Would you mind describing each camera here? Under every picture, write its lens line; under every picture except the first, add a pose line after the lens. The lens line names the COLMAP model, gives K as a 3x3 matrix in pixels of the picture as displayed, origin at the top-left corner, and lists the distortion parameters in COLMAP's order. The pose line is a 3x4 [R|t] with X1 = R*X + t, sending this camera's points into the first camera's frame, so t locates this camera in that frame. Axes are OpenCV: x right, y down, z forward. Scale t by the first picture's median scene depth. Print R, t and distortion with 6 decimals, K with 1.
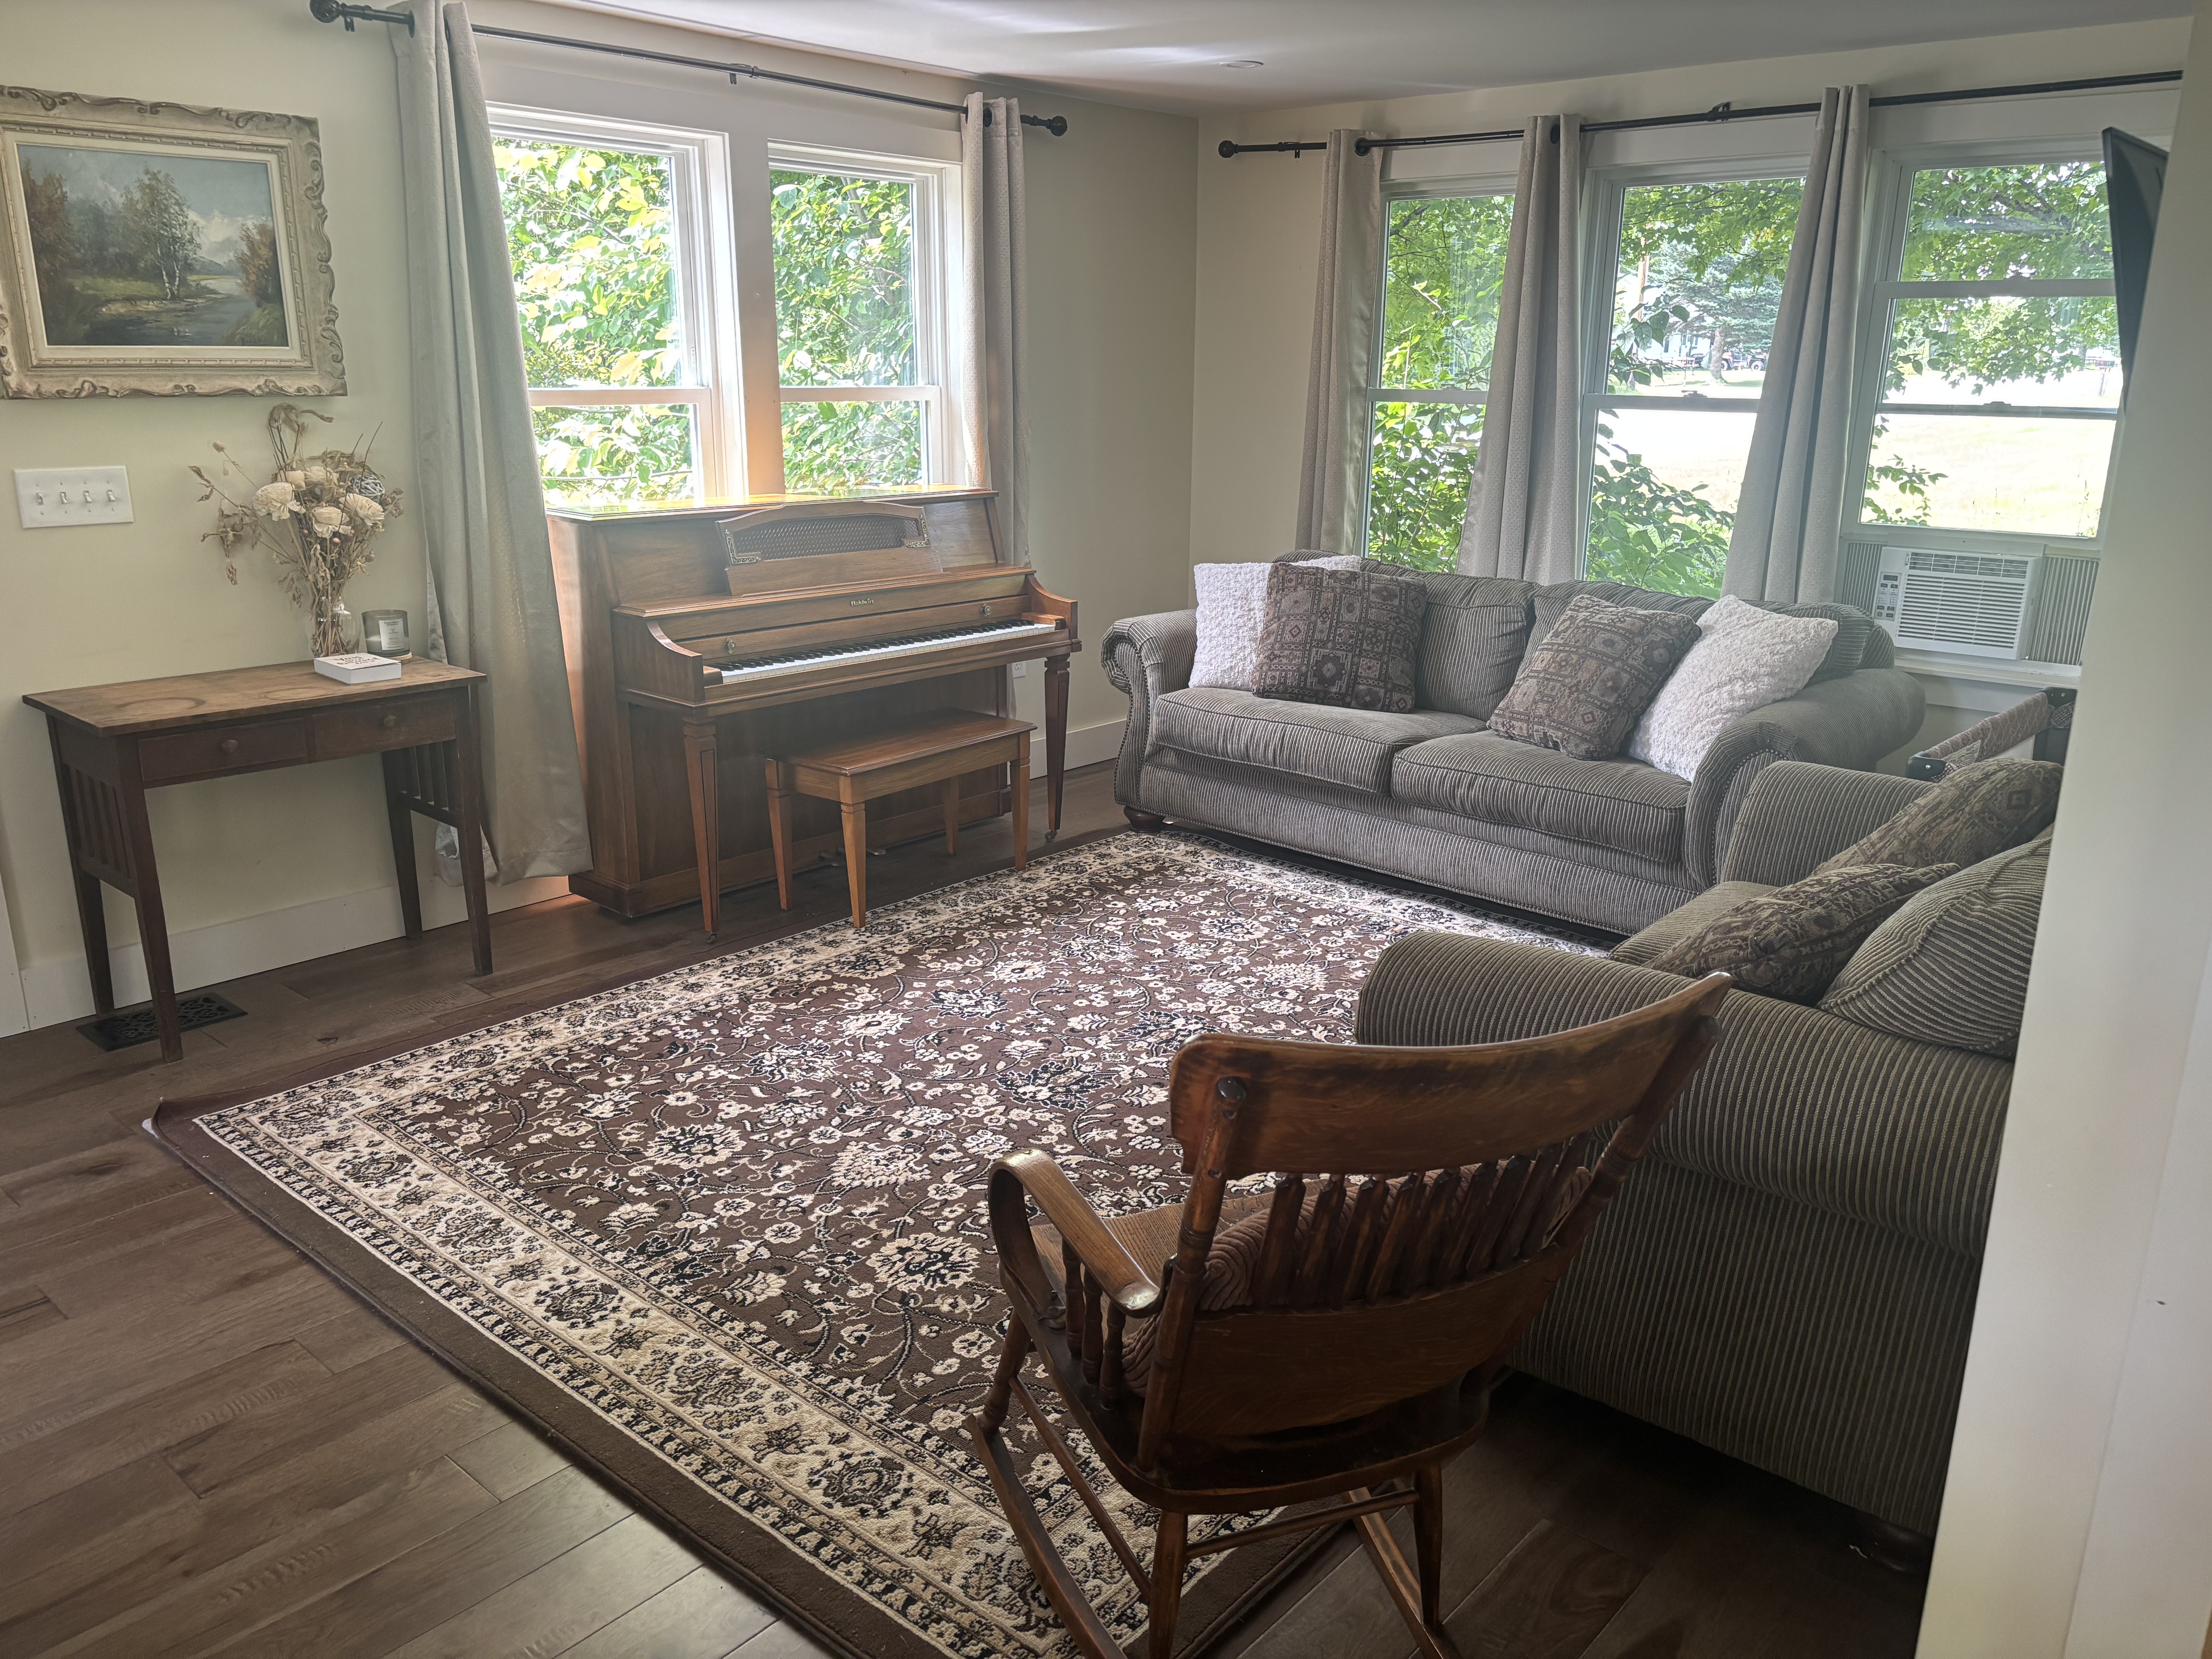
lens RADIAL K [[1662.3, 0, 1152.3], [0, 1662.3, 841.8], [0, 0, 1]] dist [0.012703, -0.014076]
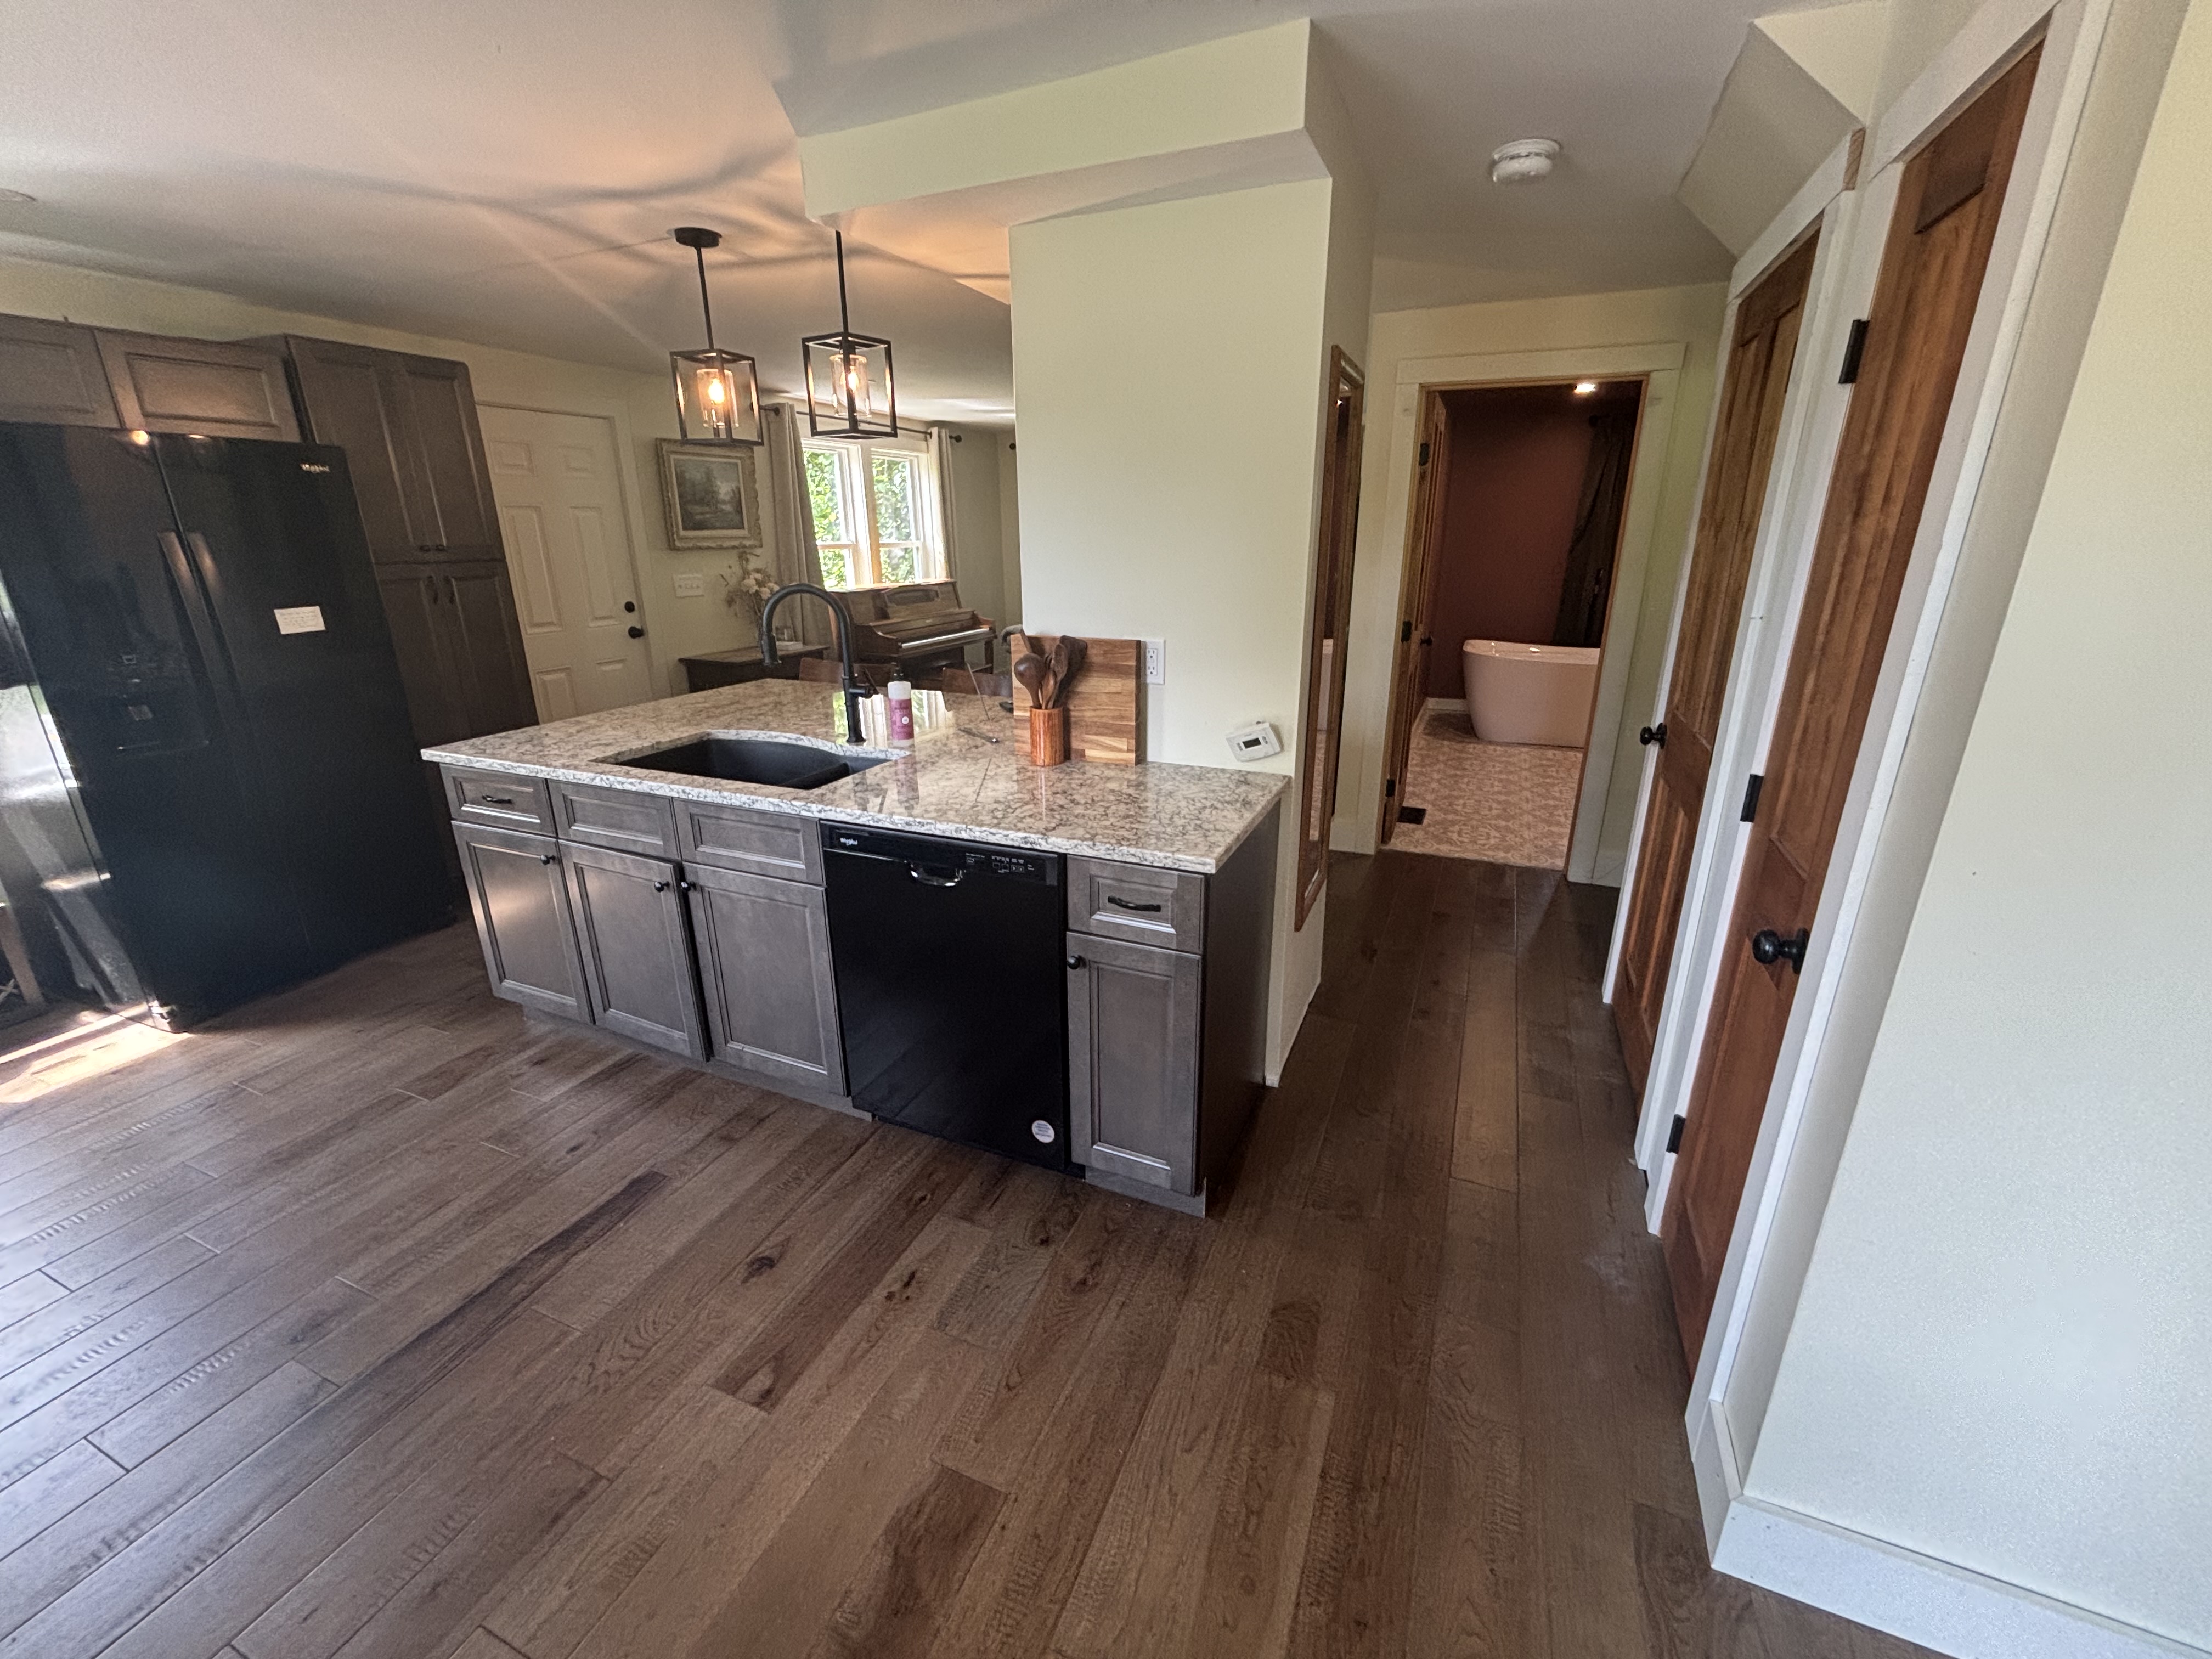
lens RADIAL K [[902.1, 0, 1108.7], [0, 902.1, 823.6], [0, 0, 1]] dist [0.001644, -0.000539]
pose [[0.954354, -0.111408, 0.277122, -0.438988], [0.102026, 0.993618, 0.048094, 0.185883], [-0.280711, -0.017625, 0.959630, -0.645674]]
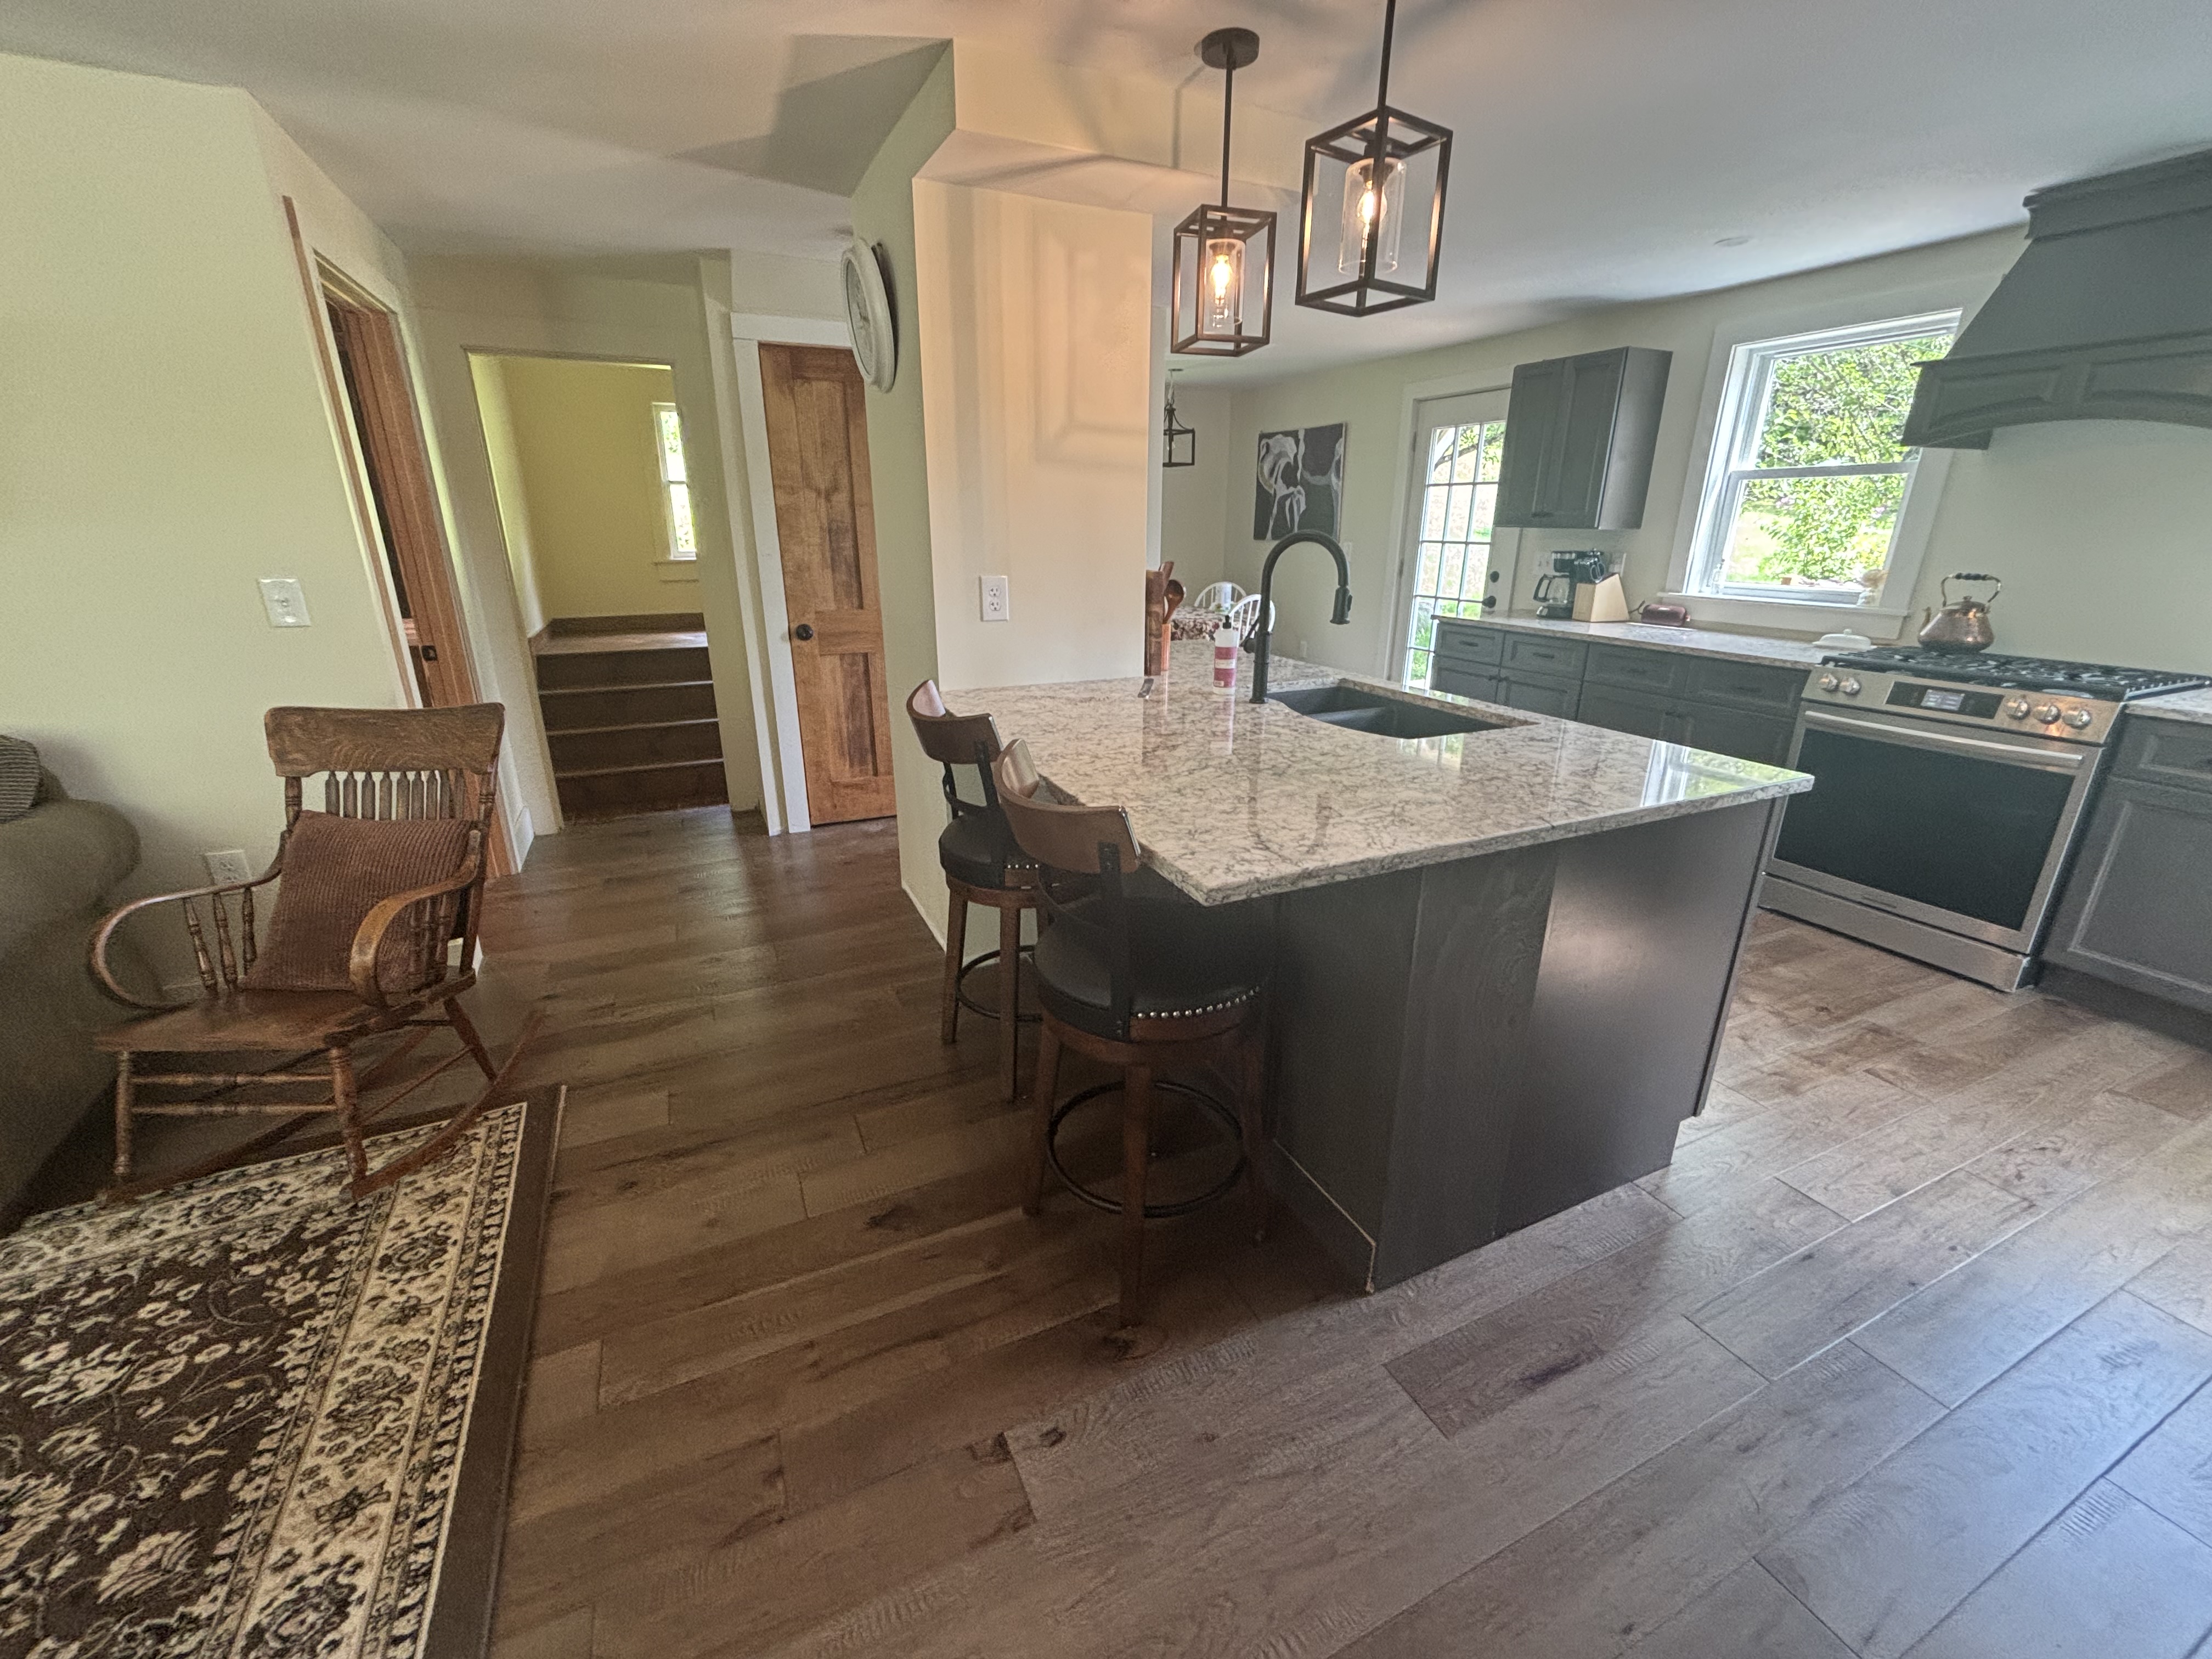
lens RADIAL K [[902.1, 0, 1103.7], [0, 902.1, 834.4], [0, 0, 1]] dist [0.001644, -0.000539]
pose [[-0.907910, -0.151875, 0.390684, -0.600601], [0.103799, 0.821561, 0.560592, -0.178228], [-0.406111, 0.549519, -0.730139, 0.709866]]
